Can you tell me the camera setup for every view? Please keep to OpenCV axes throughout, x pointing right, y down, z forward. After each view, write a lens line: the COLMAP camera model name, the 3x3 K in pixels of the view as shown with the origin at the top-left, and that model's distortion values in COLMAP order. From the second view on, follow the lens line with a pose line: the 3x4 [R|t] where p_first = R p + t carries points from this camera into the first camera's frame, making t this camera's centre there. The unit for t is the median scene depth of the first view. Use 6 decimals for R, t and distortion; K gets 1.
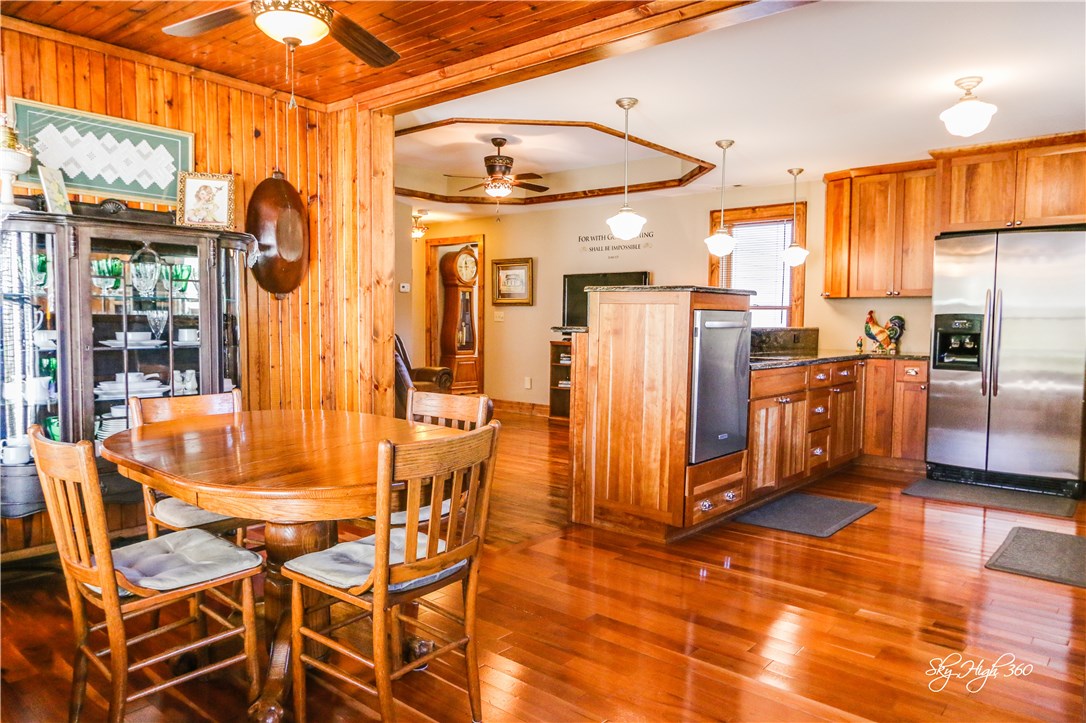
lens RADIAL K [[737.7, 0, 539.4], [0, 737.7, 362.7], [0, 0, 1]] dist [-0.006964, 0.011009]
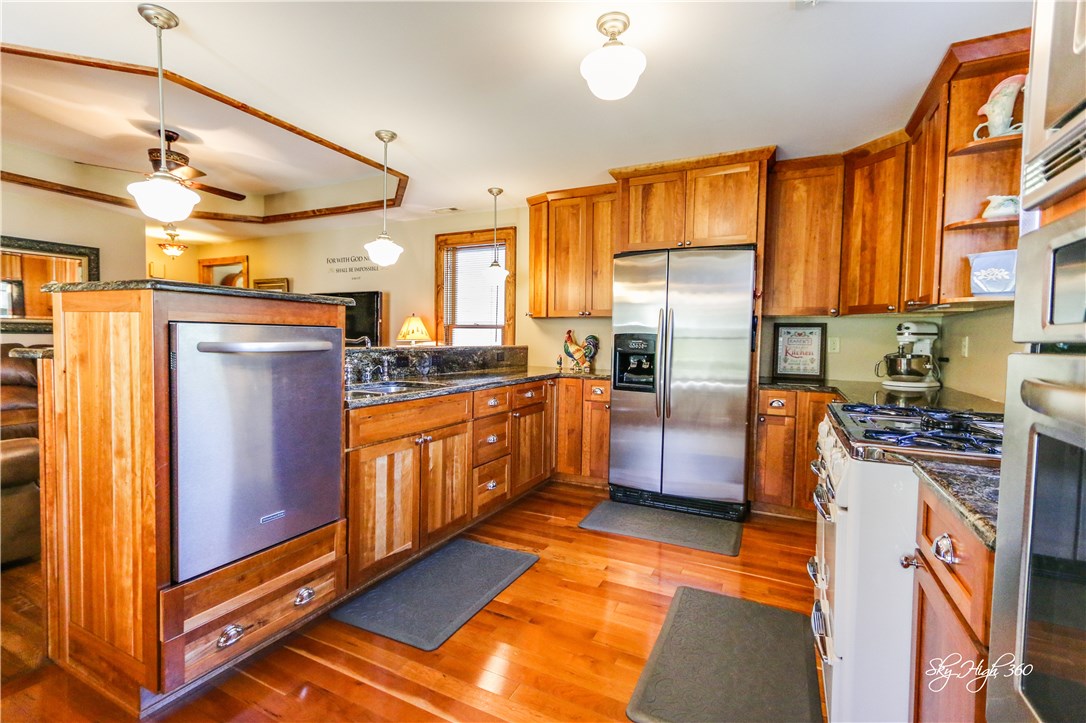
lens RADIAL K [[495.5, 0, 537.9], [0, 495.5, 362.2], [0, 0, 1]] dist [0.000906, 0.000528]
pose [[0.970288, -0.006042, 0.241879, 0.265848], [0.007987, 0.999943, -0.007064, -0.023165], [-0.241823, 0.008786, 0.970281, 0.367410]]
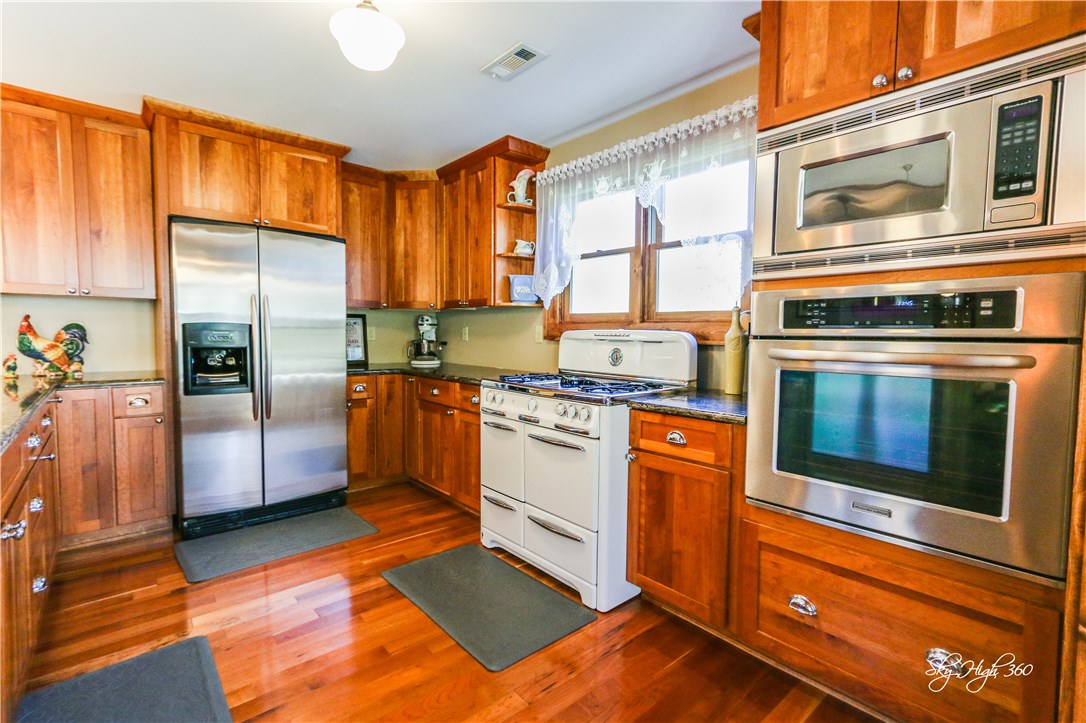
lens RADIAL K [[495.5, 0, 522.9], [0, 495.5, 362.6], [0, 0, 1]] dist [0.000906, 0.000528]
pose [[0.157282, -0.067403, 0.985251, 0.087975], [0.050442, 0.996914, 0.060148, -0.036730], [-0.986265, 0.040238, 0.160197, 0.555447]]
